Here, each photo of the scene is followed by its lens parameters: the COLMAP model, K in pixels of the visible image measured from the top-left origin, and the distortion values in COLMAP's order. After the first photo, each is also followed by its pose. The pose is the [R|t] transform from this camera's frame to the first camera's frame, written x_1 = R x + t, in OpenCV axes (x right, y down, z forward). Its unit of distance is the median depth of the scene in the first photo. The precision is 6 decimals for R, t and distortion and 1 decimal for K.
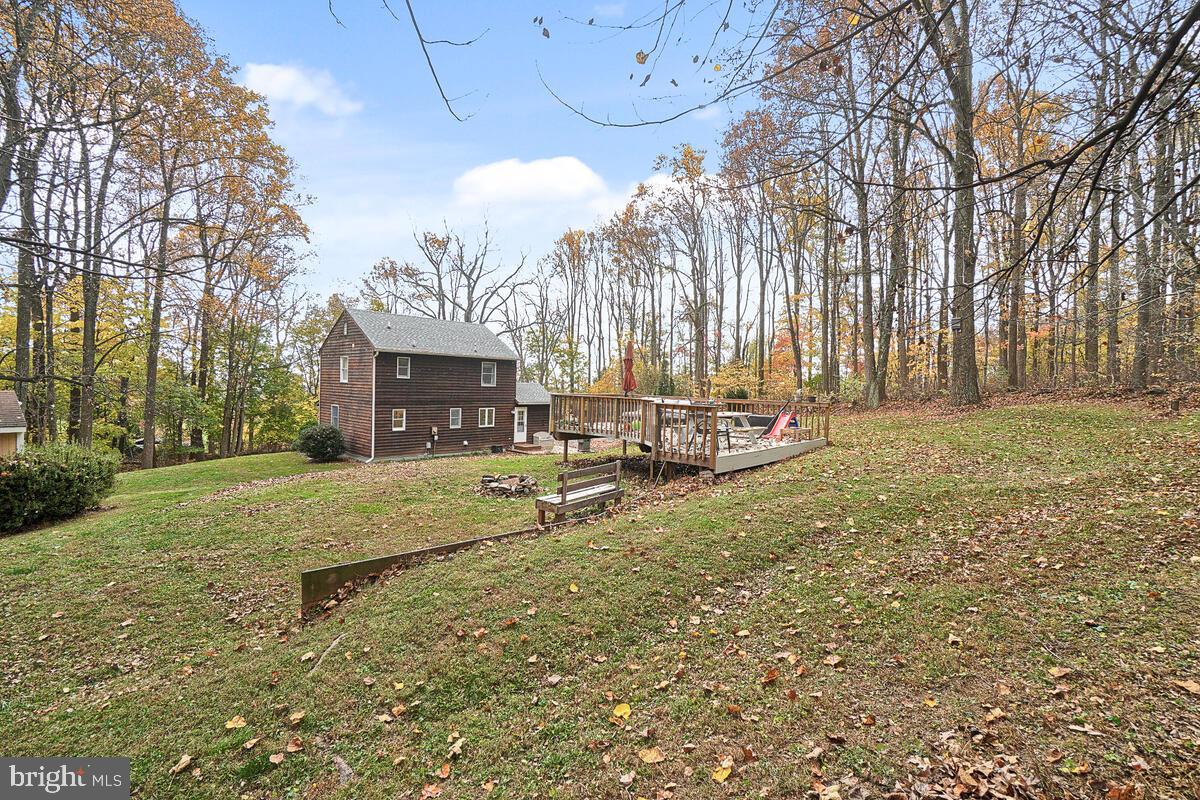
lens RADIAL K [[526.0, 0, 599.2], [0, 526.0, 398.0], [0, 0, 1]] dist [-0.063803, 0.021828]
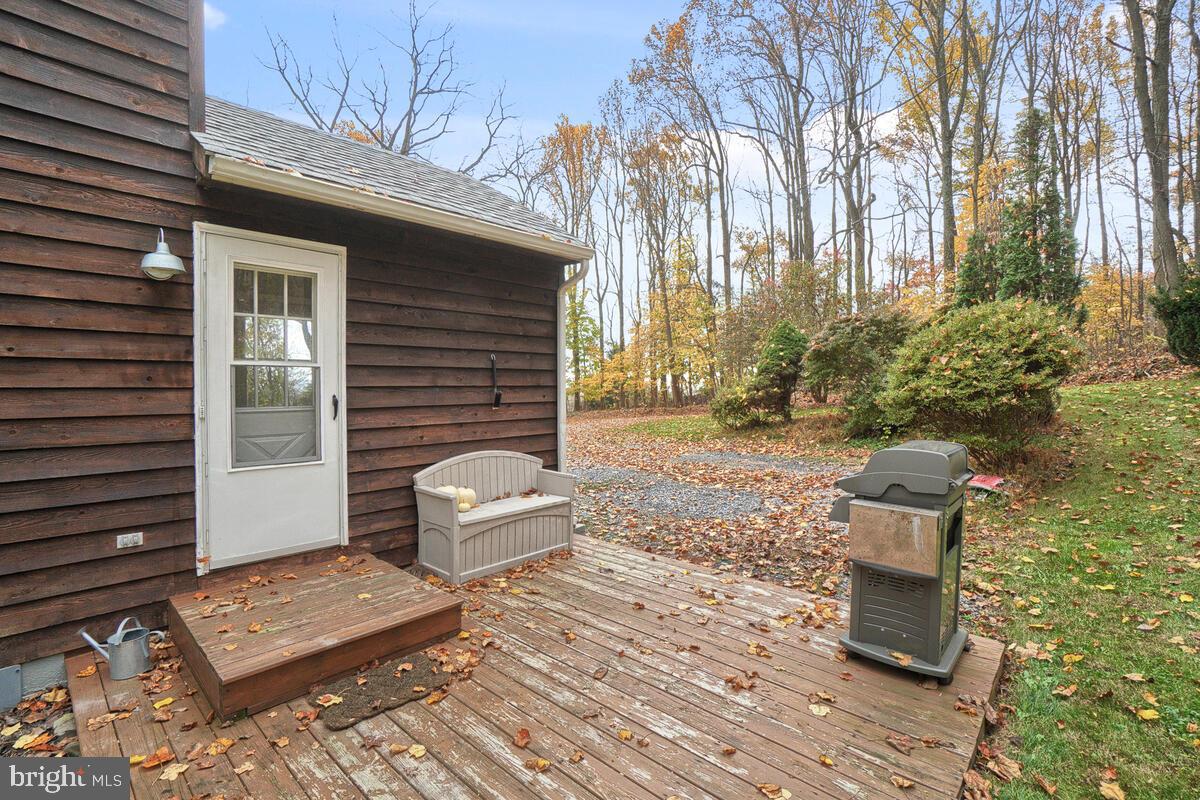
lens RADIAL K [[557.3, 0, 584.4], [0, 557.3, 390.9], [0, 0, 1]] dist [-0.063781, 0.027509]
pose [[0.999482, -0.025035, -0.020218, -0.087602], [0.024780, 0.999611, -0.012786, 0.055365], [0.020531, 0.012278, 0.999714, 0.933878]]
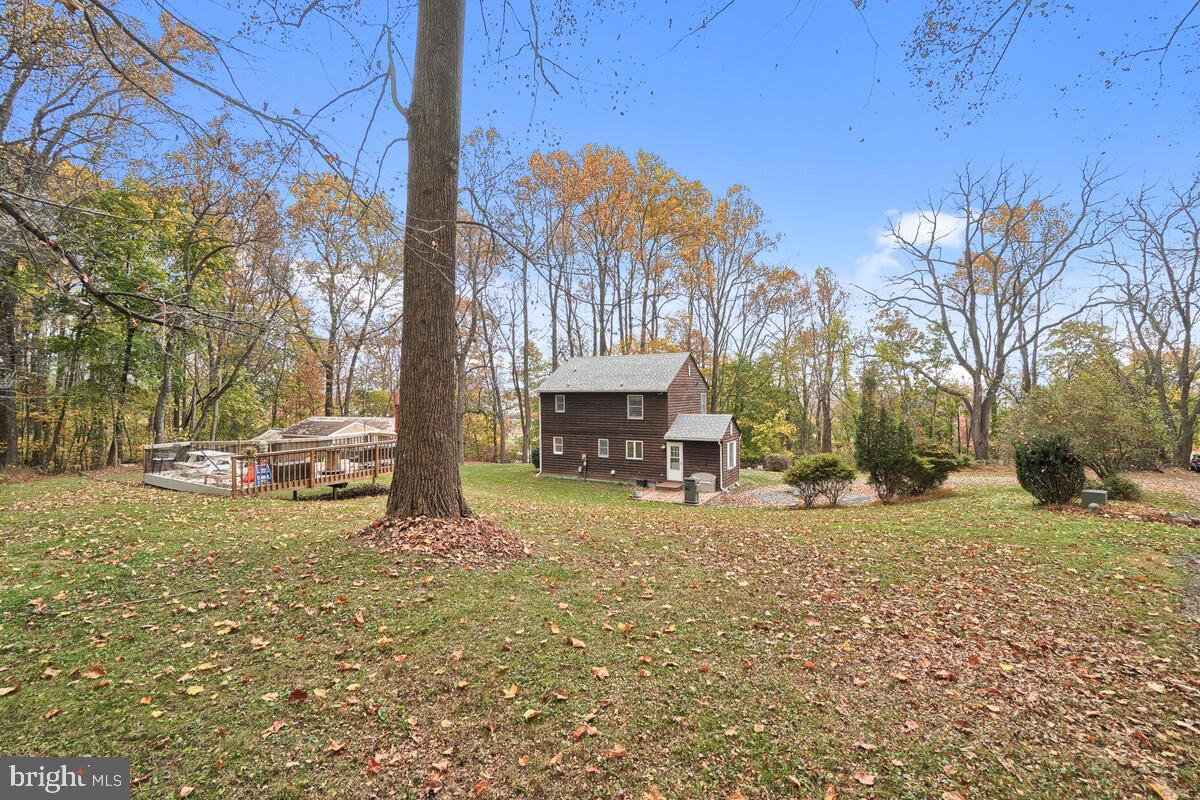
lens RADIAL K [[526.0, 0, 599.2], [0, 526.0, 398.0], [0, 0, 1]] dist [-0.063803, 0.021828]
pose [[0.206445, -0.008484, -0.978421, 0.751412], [-0.008397, 0.999910, -0.010442, -0.051268], [0.978422, 0.010371, 0.206355, 0.718723]]
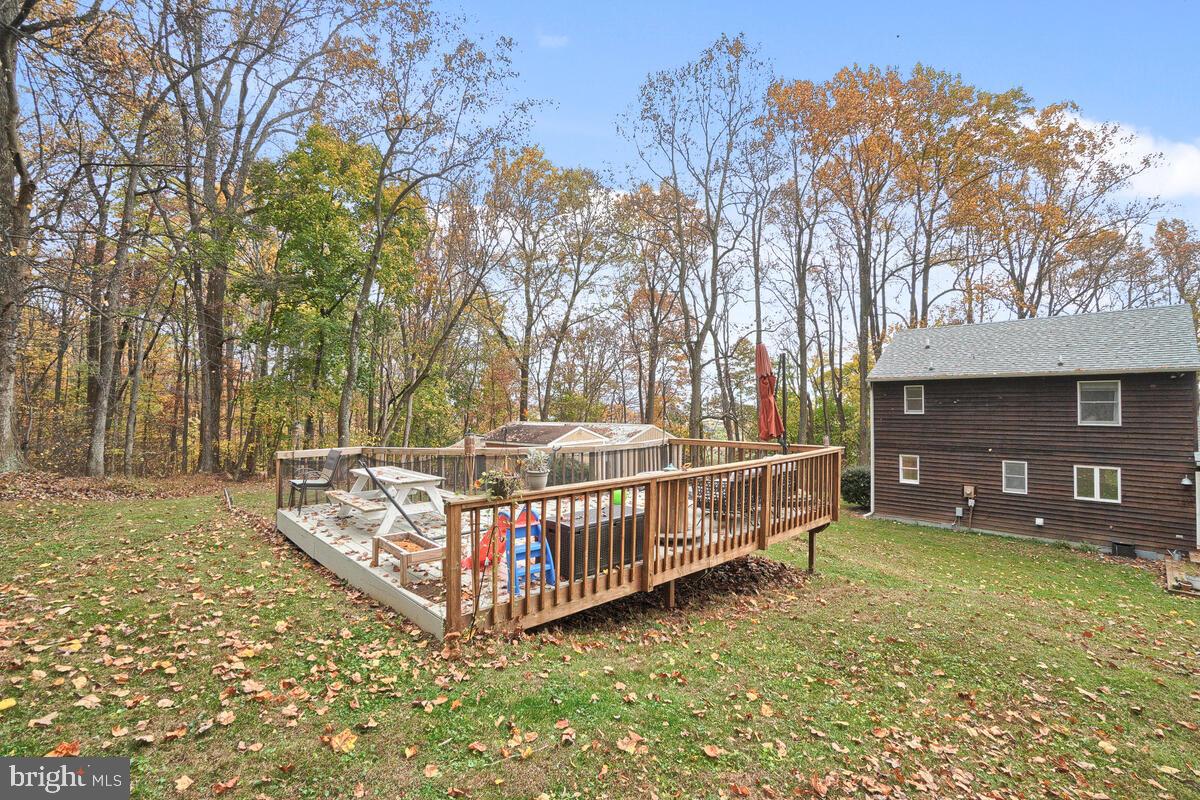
lens RADIAL K [[526.0, 0, 599.2], [0, 526.0, 398.0], [0, 0, 1]] dist [-0.063803, 0.021828]
pose [[-0.089820, -0.036649, -0.995283, 0.345217], [-0.021080, 0.999169, -0.034889, -0.021838], [0.995735, 0.017847, -0.090518, 0.532874]]
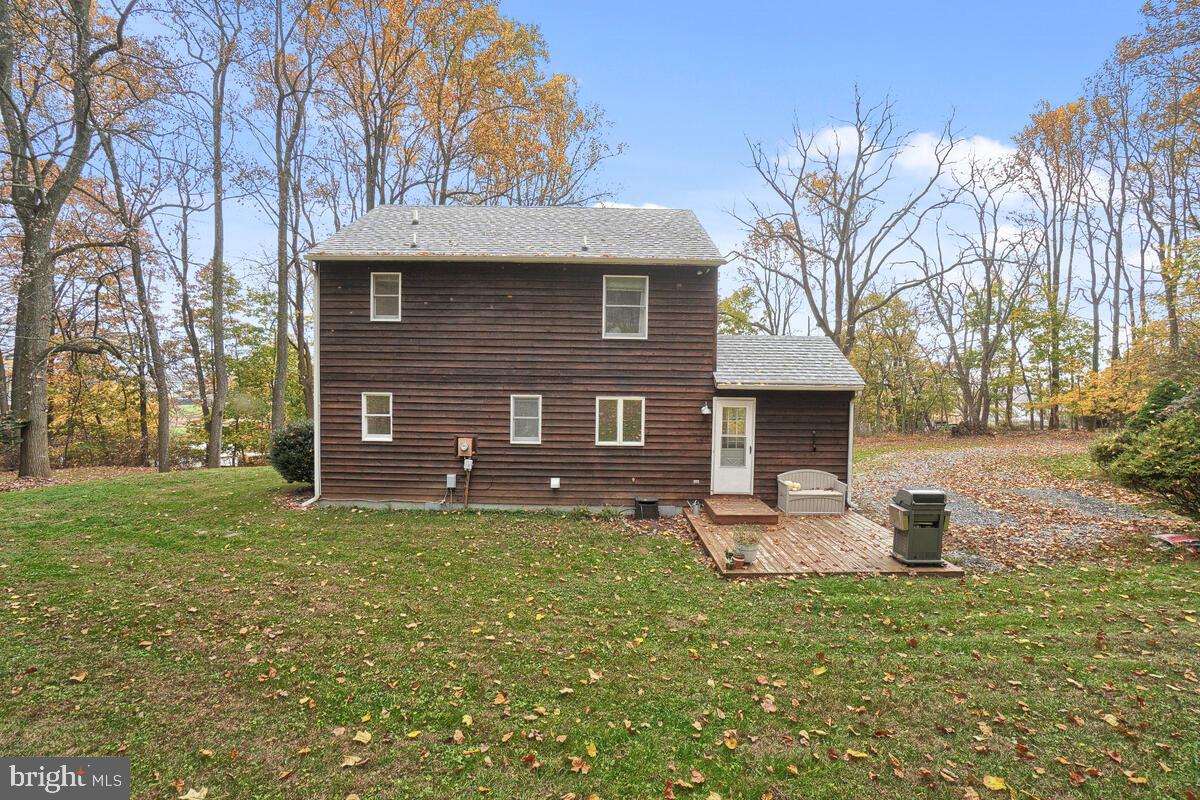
lens RADIAL K [[526.0, 0, 599.2], [0, 526.0, 398.0], [0, 0, 1]] dist [-0.063803, 0.021828]
pose [[0.679246, 0.017763, -0.733696, 0.054697], [-0.016662, 0.999823, 0.008780, 0.016781], [0.733721, 0.006261, 0.679422, 0.722700]]
